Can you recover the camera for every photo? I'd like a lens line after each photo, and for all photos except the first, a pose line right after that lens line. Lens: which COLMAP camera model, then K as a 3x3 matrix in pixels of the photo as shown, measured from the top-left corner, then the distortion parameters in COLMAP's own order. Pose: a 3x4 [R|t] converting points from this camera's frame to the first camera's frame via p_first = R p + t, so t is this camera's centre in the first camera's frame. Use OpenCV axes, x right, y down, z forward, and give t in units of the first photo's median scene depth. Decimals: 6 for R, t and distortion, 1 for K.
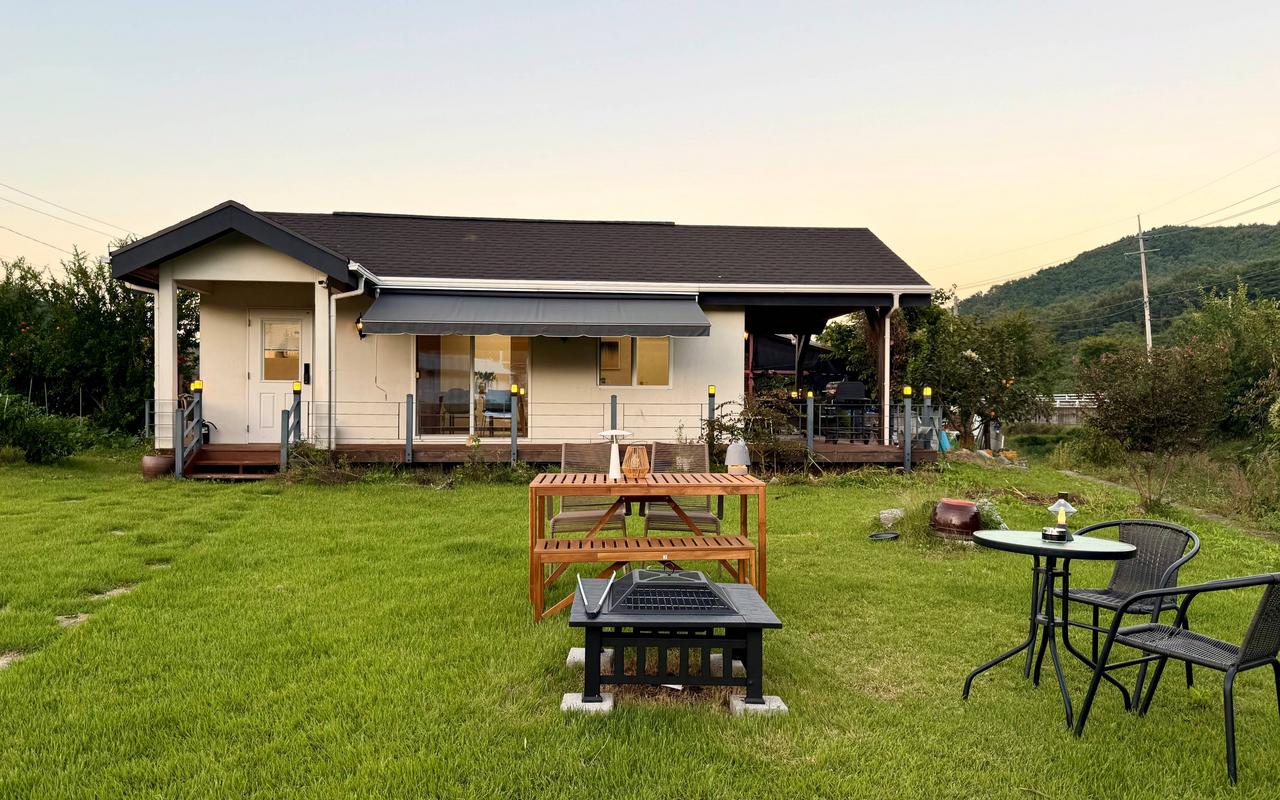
lens RADIAL K [[920.9, 0, 629.4], [0, 920.9, 400.8], [0, 0, 1]] dist [0.059783, -0.045408]
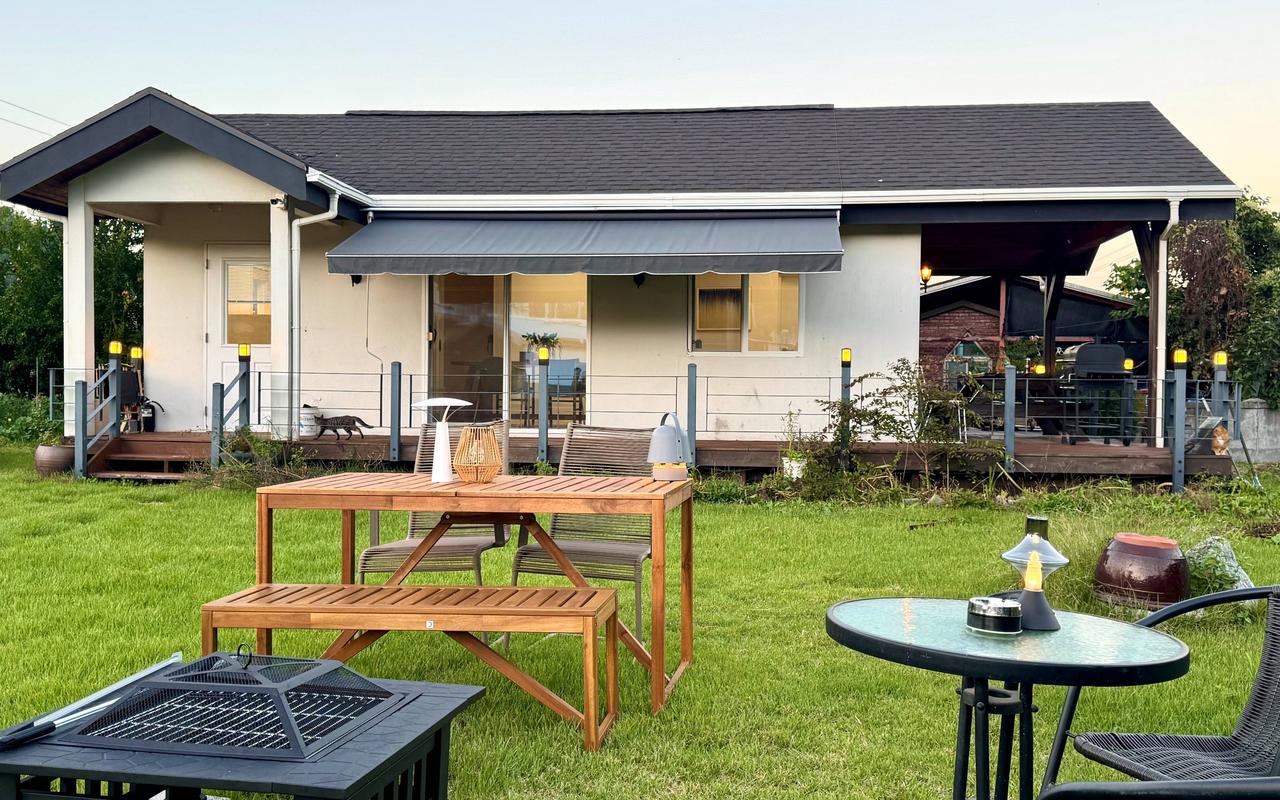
lens RADIAL K [[1259.1, 0, 634.0], [0, 1259.1, 398.5], [0, 0, 1]] dist [0.062598, 0.000000]
pose [[0.979451, 0.005567, -0.201607, 0.119102], [-0.004060, 0.999961, 0.007888, 0.011343], [0.201643, -0.006908, 0.979435, 0.113403]]
